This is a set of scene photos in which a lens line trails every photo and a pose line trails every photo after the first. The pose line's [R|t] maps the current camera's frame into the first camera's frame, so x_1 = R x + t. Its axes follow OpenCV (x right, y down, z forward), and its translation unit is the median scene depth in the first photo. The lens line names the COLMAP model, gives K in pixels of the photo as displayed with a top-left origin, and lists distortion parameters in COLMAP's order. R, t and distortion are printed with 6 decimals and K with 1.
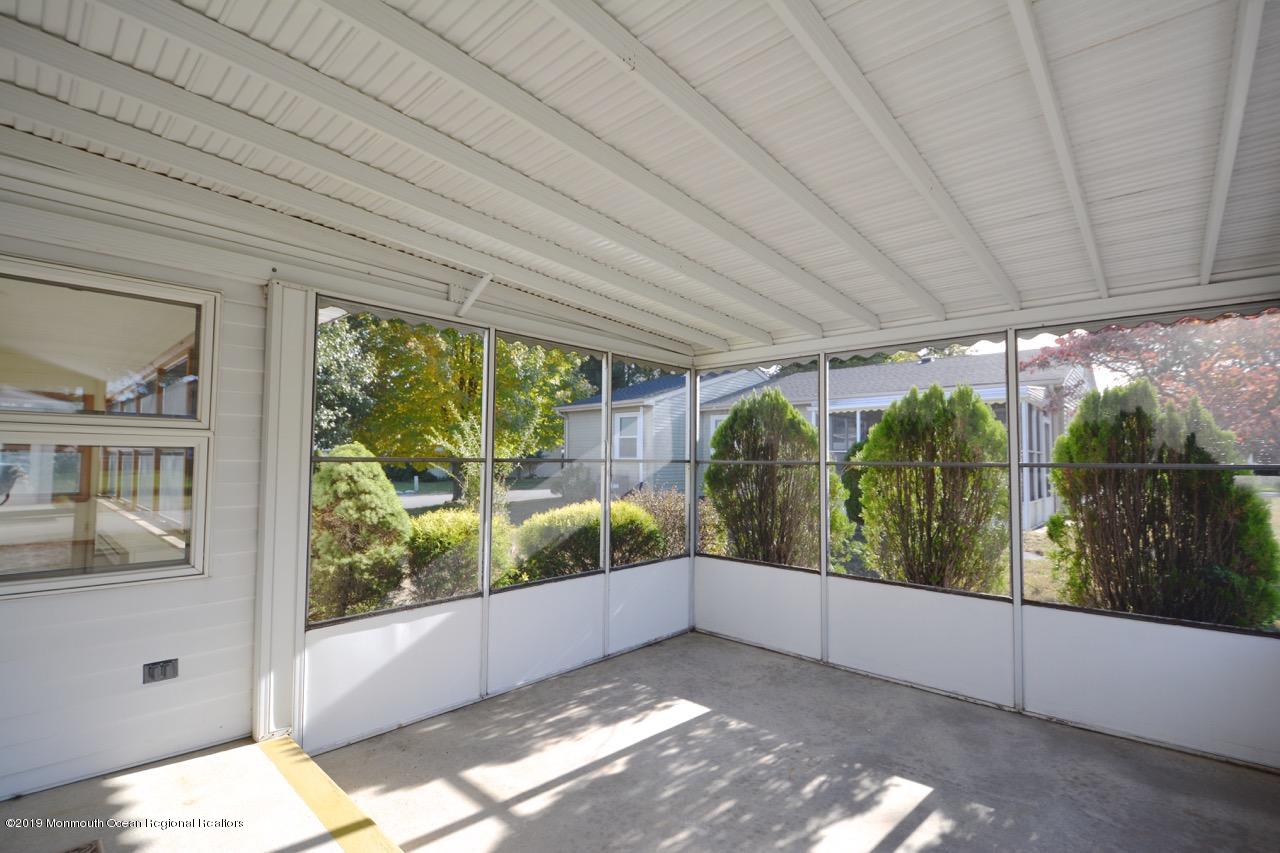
lens RADIAL K [[580.6, 0, 645.6], [0, 580.6, 432.7], [0, 0, 1]] dist [0.008324, -0.019255]
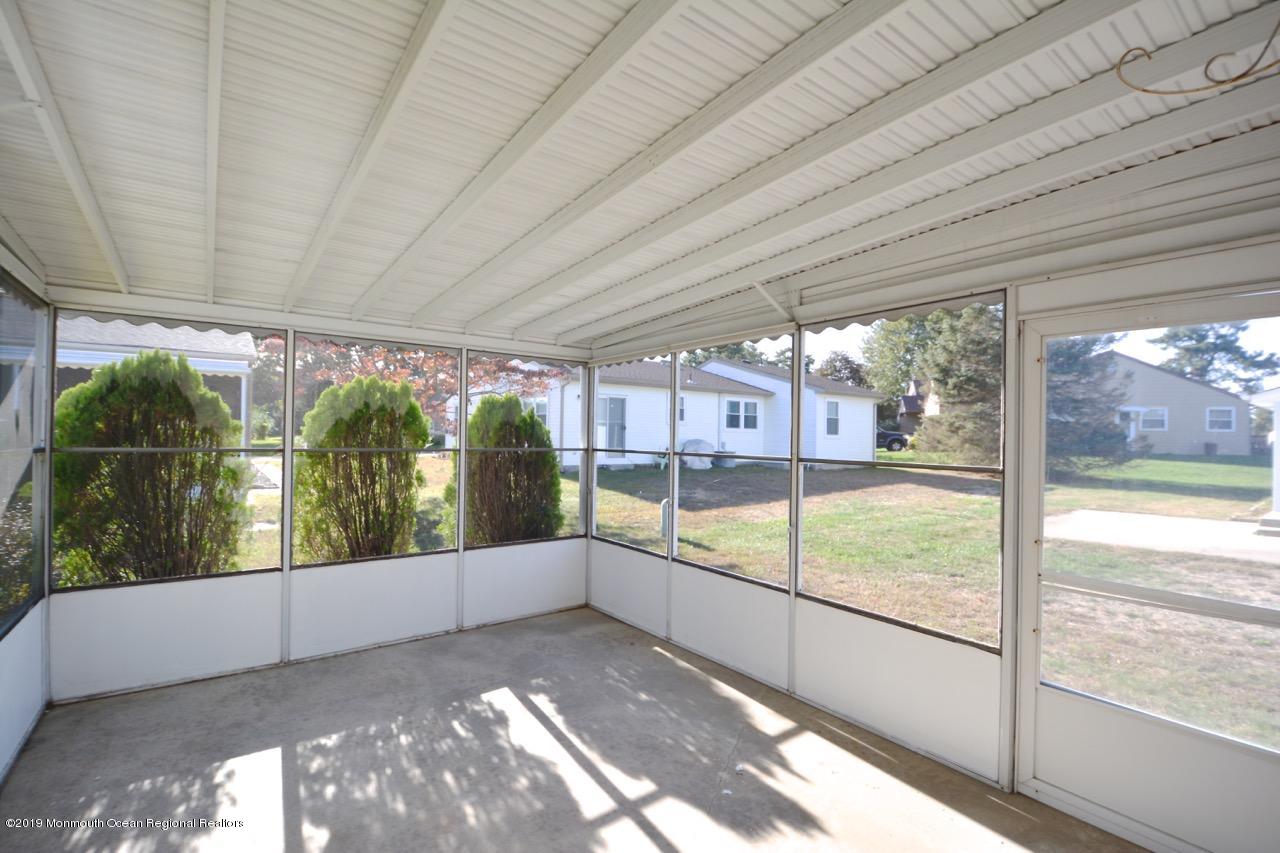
lens RADIAL K [[580.6, 0, 645.6], [0, 580.6, 432.7], [0, 0, 1]] dist [0.008324, -0.019255]
pose [[0.182964, -0.000267, 0.983120, -0.636842], [-0.056564, 0.998341, 0.010798, -0.020118], [-0.981491, -0.057585, 0.182645, 0.361622]]
